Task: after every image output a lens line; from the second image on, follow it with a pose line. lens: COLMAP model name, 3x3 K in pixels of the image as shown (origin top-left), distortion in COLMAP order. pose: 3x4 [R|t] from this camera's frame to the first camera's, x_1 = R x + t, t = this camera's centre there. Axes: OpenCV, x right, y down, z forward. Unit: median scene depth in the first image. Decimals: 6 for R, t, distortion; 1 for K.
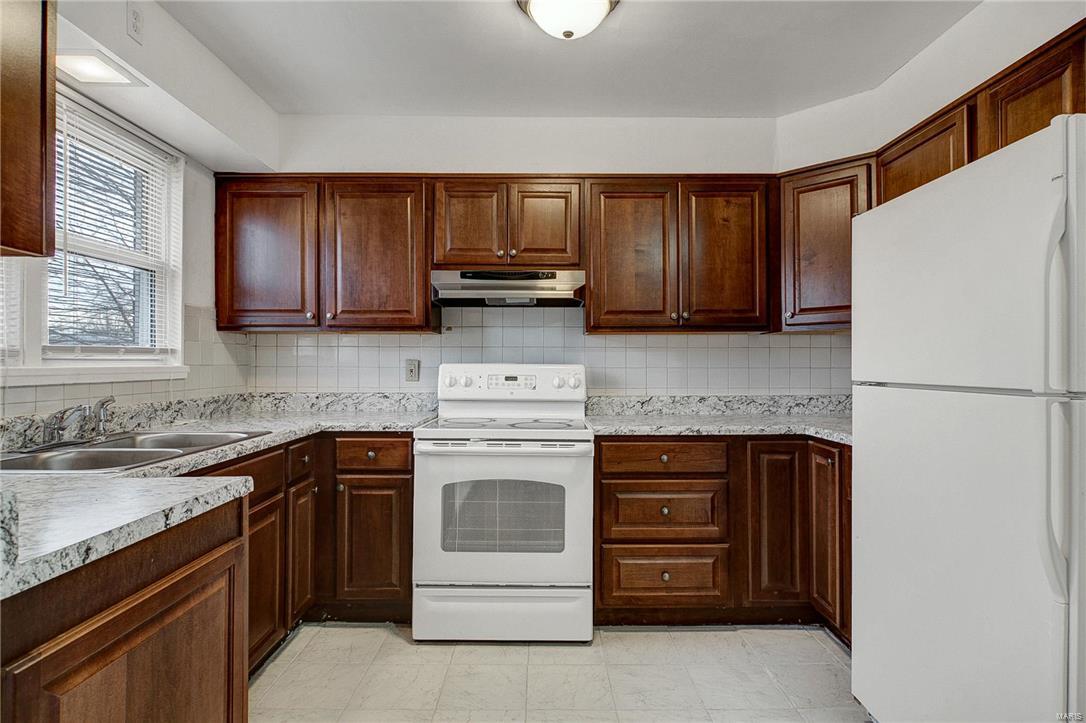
lens RADIAL K [[595.5, 0, 543.9], [0, 595.5, 354.5], [0, 0, 1]] dist [0.001276, -0.008583]
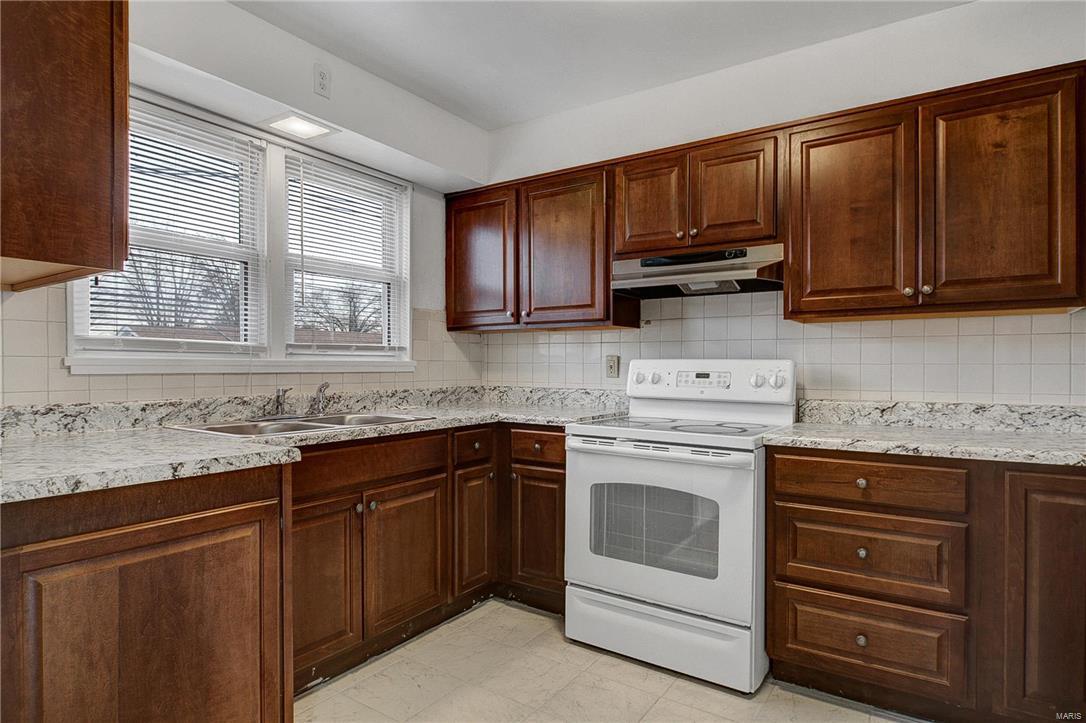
lens RADIAL K [[598.8, 0, 543.7], [0, 598.8, 368.0], [0, 0, 1]] dist [-0.003274, -0.002588]
pose [[0.826543, 0.003777, -0.562861, 0.290484], [0.005462, 0.999877, 0.014731, 0.017117], [0.562847, -0.015250, 0.826420, 0.156771]]
